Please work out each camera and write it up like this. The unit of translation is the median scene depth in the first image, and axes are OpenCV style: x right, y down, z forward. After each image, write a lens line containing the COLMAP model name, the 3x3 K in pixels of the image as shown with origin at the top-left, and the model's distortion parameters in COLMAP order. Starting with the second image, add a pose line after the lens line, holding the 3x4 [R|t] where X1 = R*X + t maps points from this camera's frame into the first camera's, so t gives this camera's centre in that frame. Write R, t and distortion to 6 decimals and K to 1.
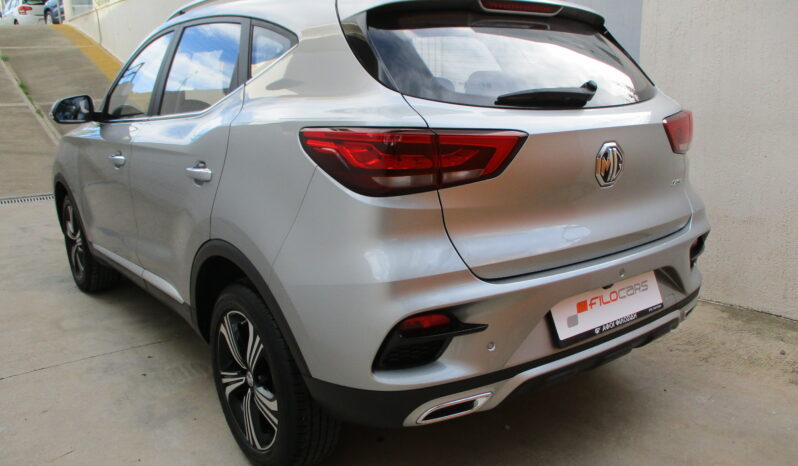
lens RADIAL K [[777.2, 0, 399.0], [0, 777.2, 233.0], [0, 0, 1]] dist [-0.065783, -0.002972]
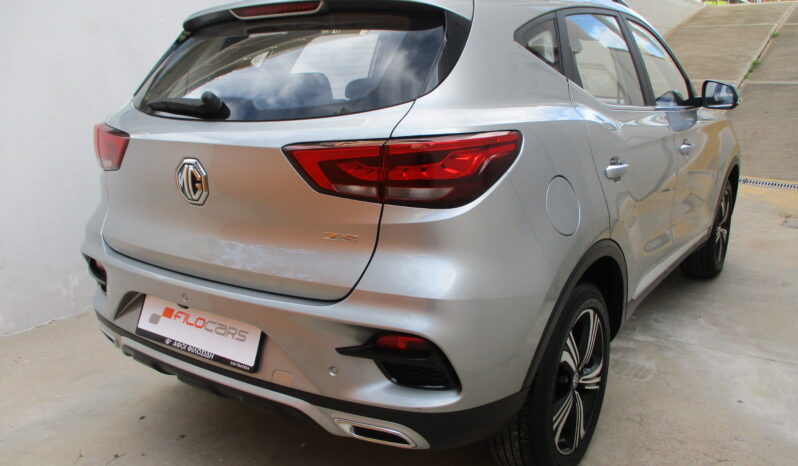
lens RADIAL K [[777.2, 0, 399.0], [0, 777.2, 233.0], [0, 0, 1]] dist [-0.065783, -0.002972]
pose [[0.227056, 0.223436, -0.947904, 1.232264], [-0.210146, 0.961636, 0.176336, -0.246680], [0.950938, 0.159160, 0.265300, 0.988441]]
